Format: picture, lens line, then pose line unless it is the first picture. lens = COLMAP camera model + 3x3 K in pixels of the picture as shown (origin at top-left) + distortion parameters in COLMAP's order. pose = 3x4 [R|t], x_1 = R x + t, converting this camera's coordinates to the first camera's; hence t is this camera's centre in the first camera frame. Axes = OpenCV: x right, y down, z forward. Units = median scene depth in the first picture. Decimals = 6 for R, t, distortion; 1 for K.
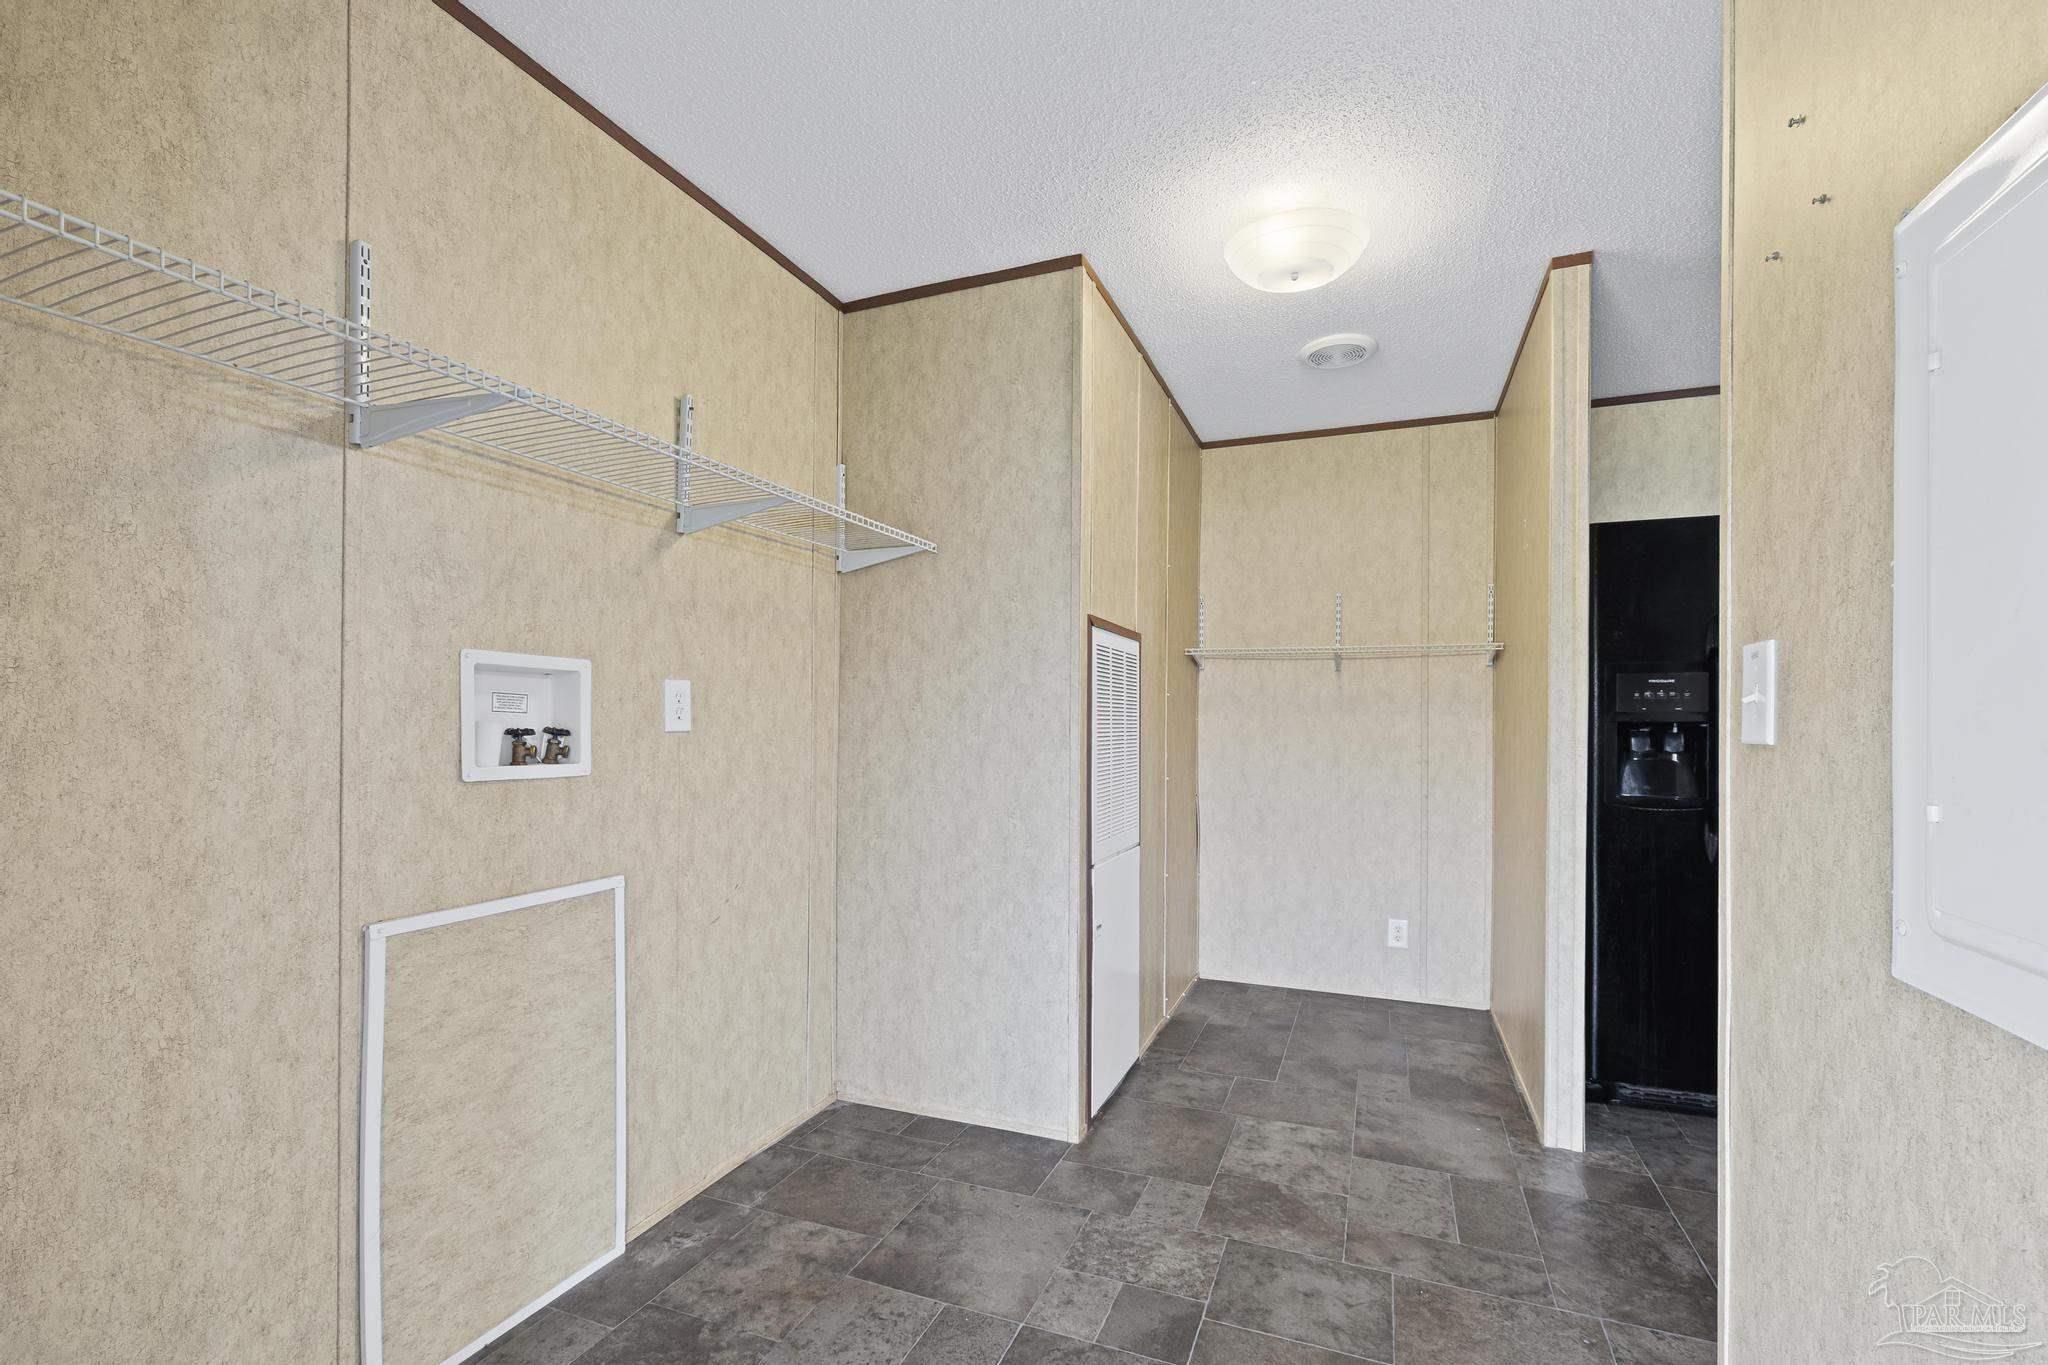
lens RADIAL K [[861.7, 0, 1023.9], [0, 861.7, 723.3], [0, 0, 1]] dist [-0.001756, 0.000077]
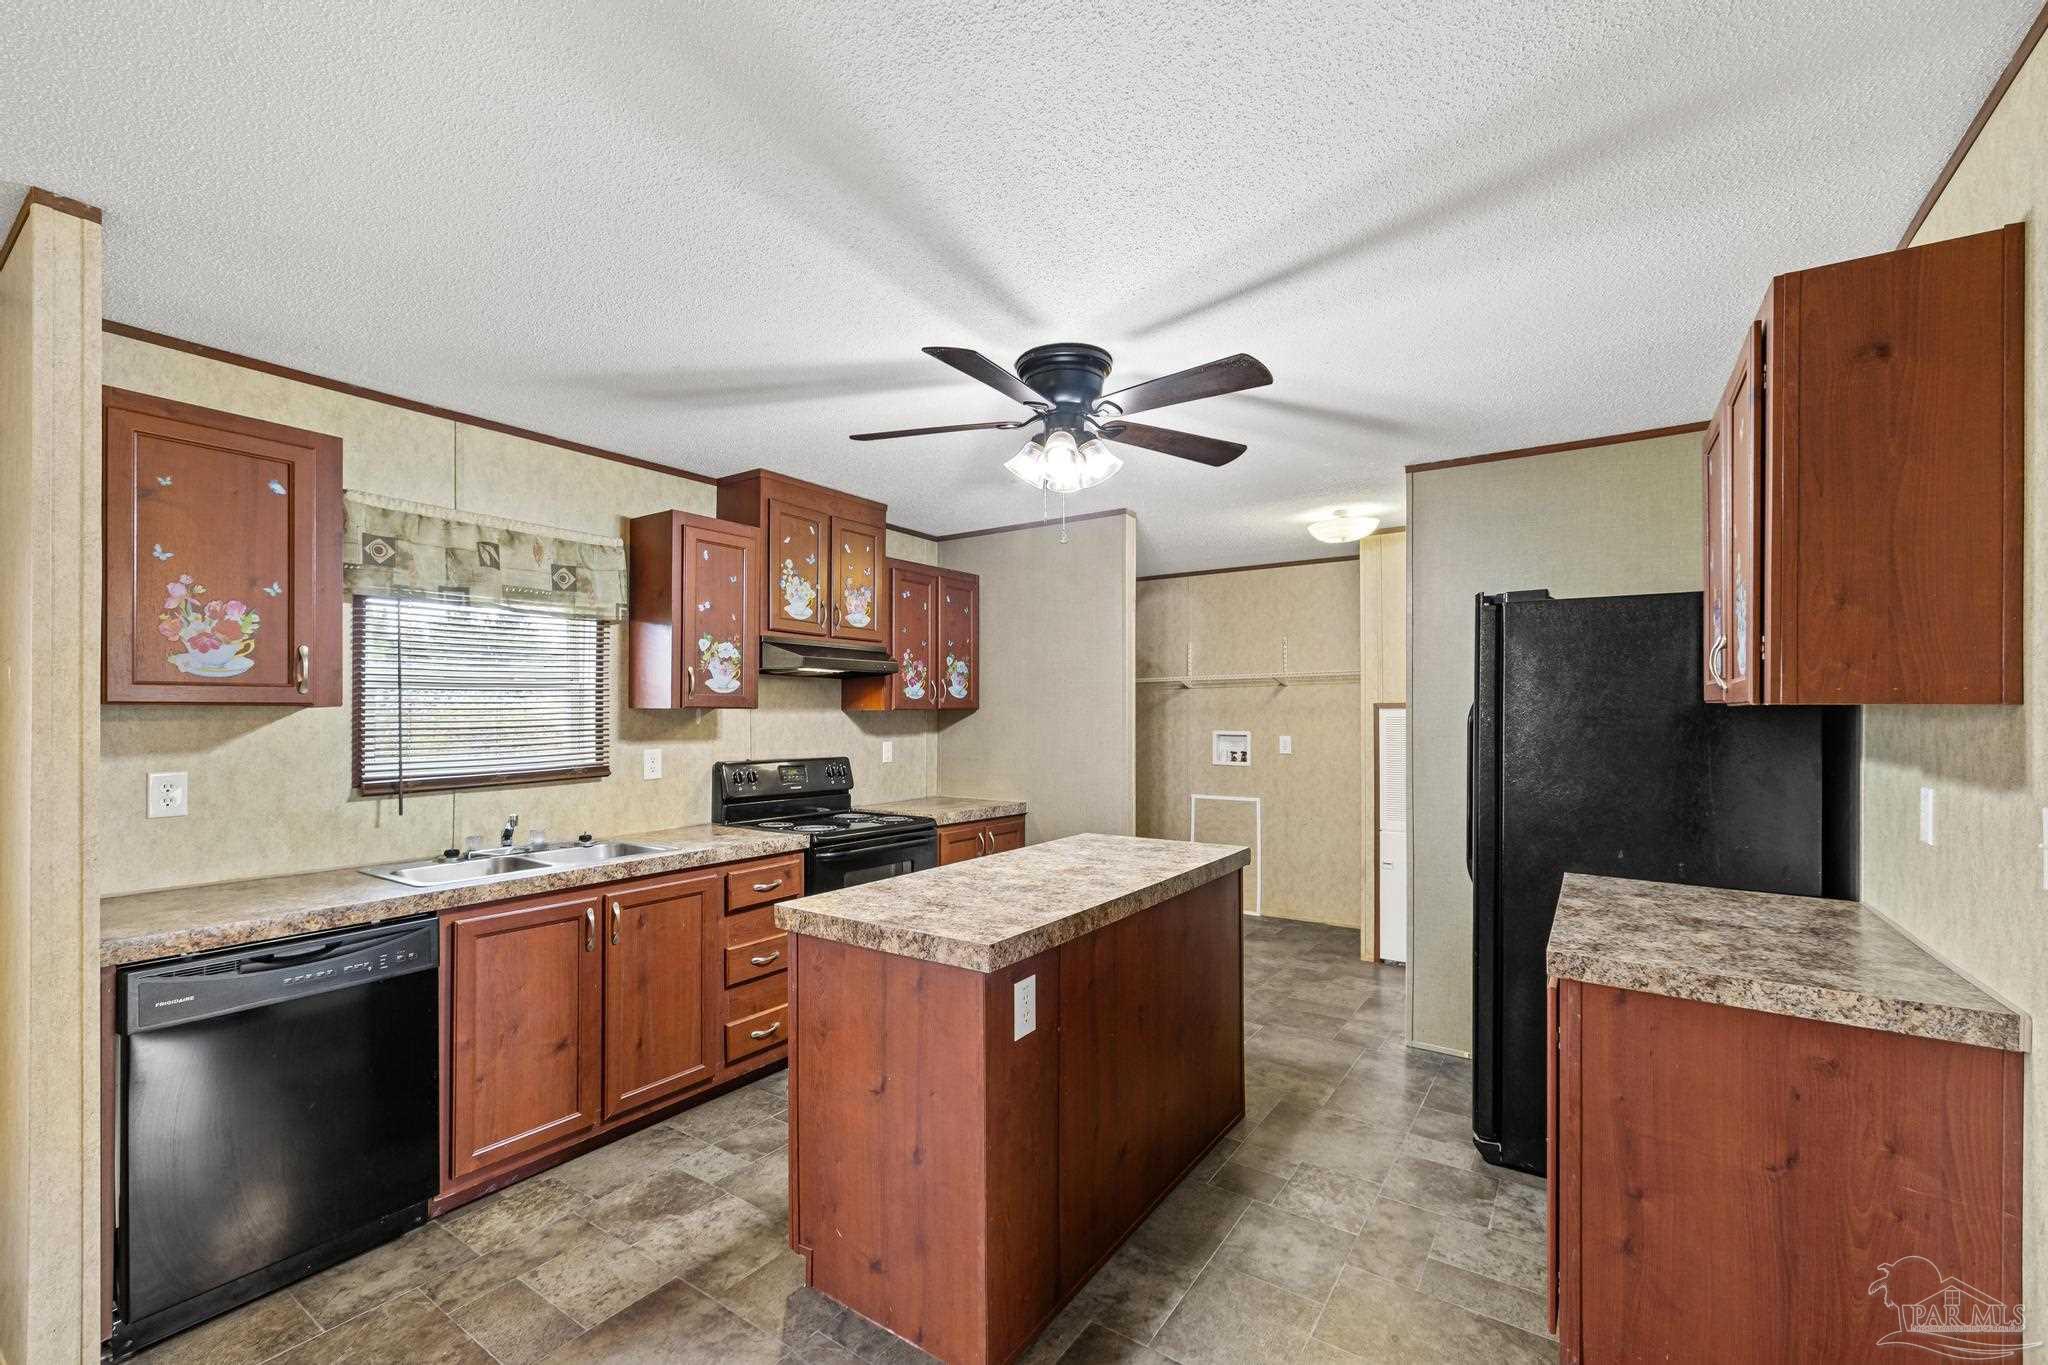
lens RADIAL K [[861.7, 0, 1019.7], [0, 861.7, 702.8], [0, 0, 1]] dist [-0.001756, 0.000077]
pose [[-0.197803, -0.014855, -0.980129, 2.960949], [0.002383, 0.999875, -0.015636, -0.135473], [0.980239, -0.005429, -0.197743, 0.786178]]
